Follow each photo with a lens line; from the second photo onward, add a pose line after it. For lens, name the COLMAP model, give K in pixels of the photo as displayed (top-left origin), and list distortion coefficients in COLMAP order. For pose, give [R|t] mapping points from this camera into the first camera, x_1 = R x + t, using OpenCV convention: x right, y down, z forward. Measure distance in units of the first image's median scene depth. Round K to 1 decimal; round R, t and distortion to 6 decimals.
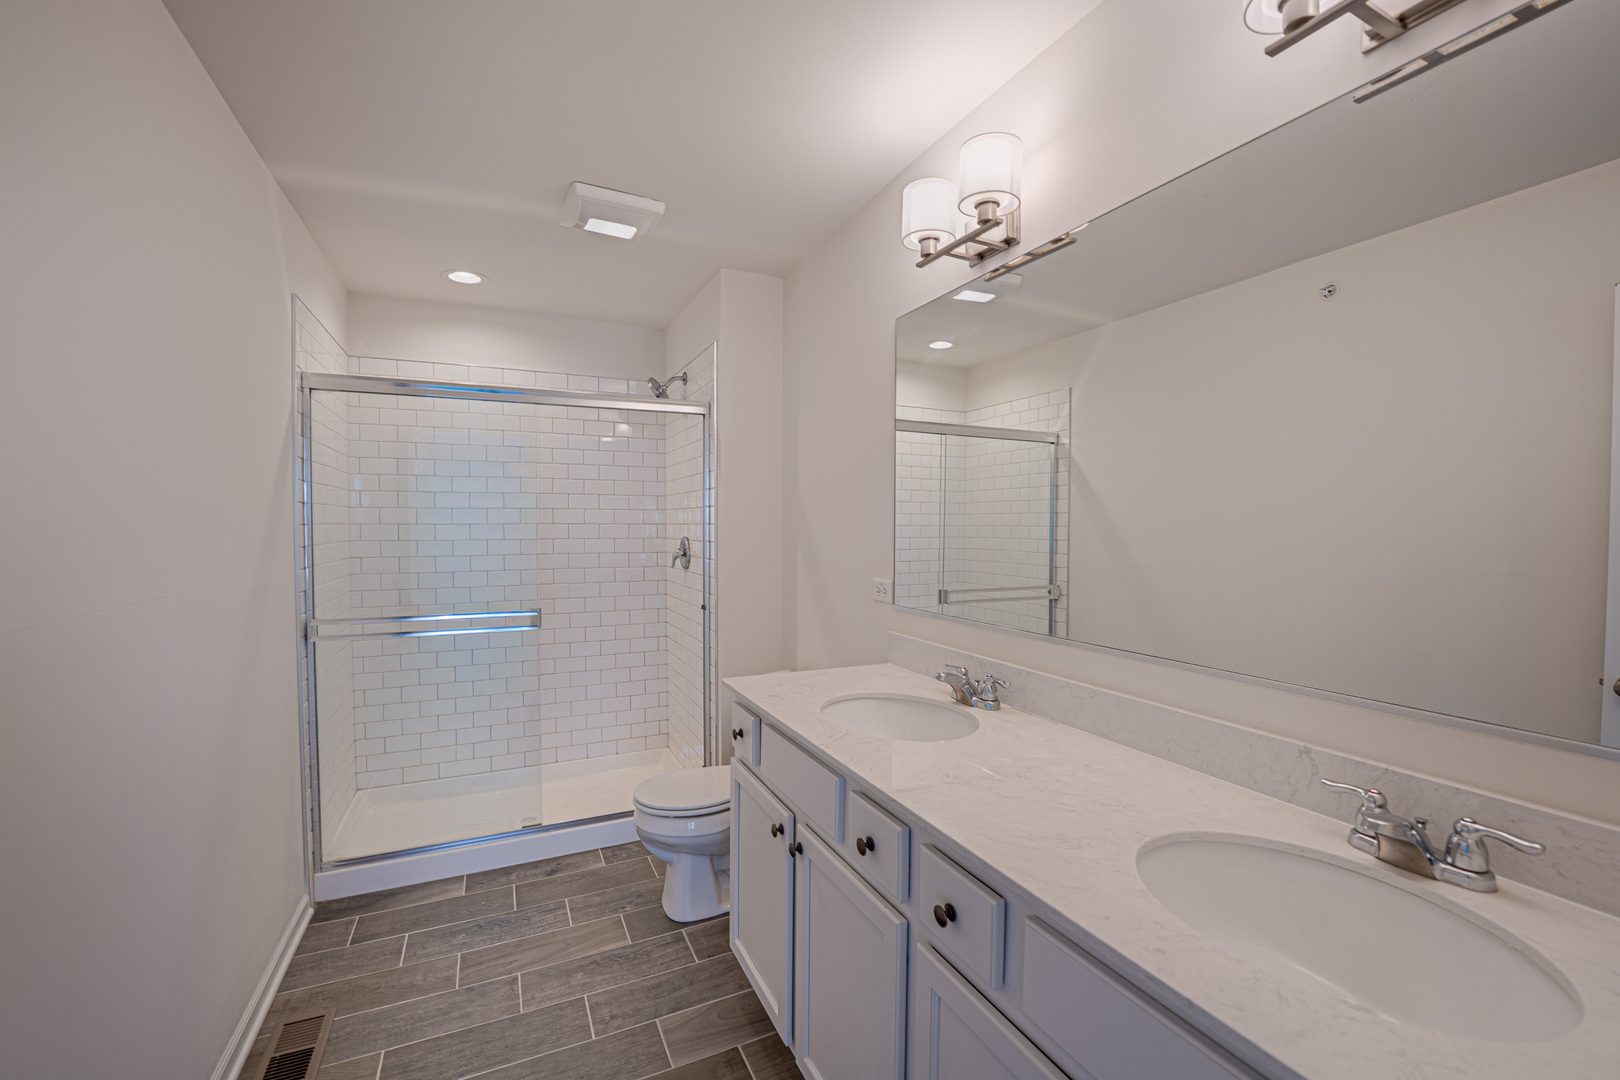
lens RADIAL K [[665.4, 0, 807.7], [0, 665.4, 543.3], [0, 0, 1]] dist [-0.022637, 0.000035]
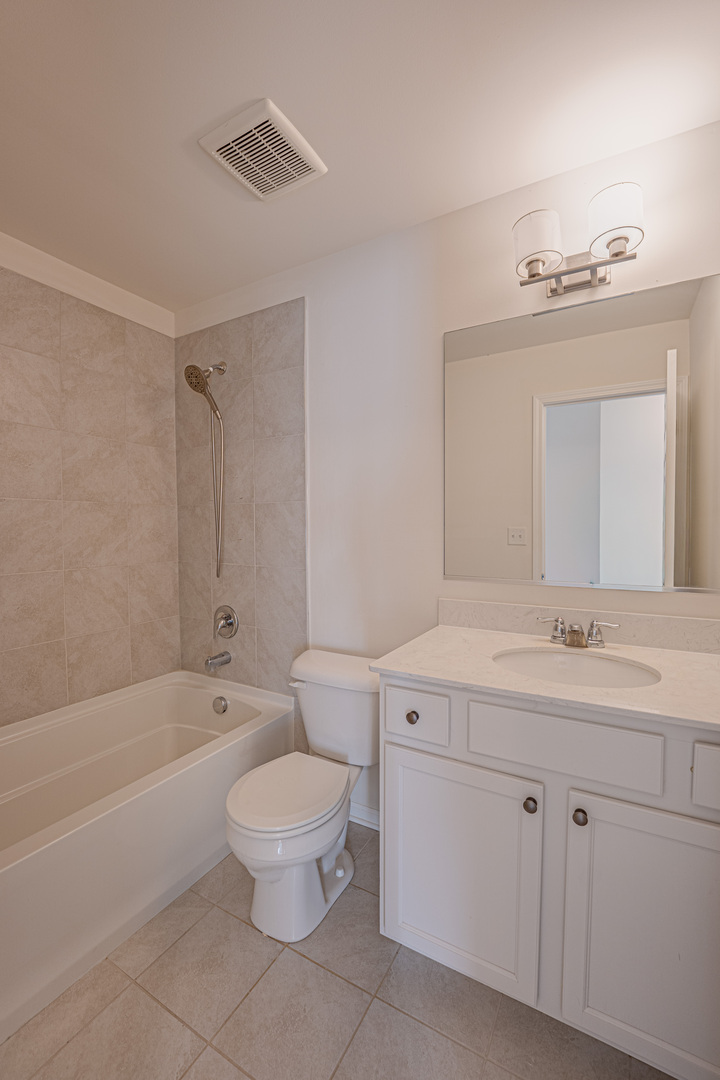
lens RADIAL K [[452.2, 0, 360.0], [0, 452.2, 540.0], [0, 0, 1]] dist [-0.022308, -0.000093]
pose [[0.822142, -0.022302, 0.568846, -0.268954], [0.018188, 0.999751, 0.012909, 0.029475], [-0.568992, -0.000267, 0.822343, 0.036443]]
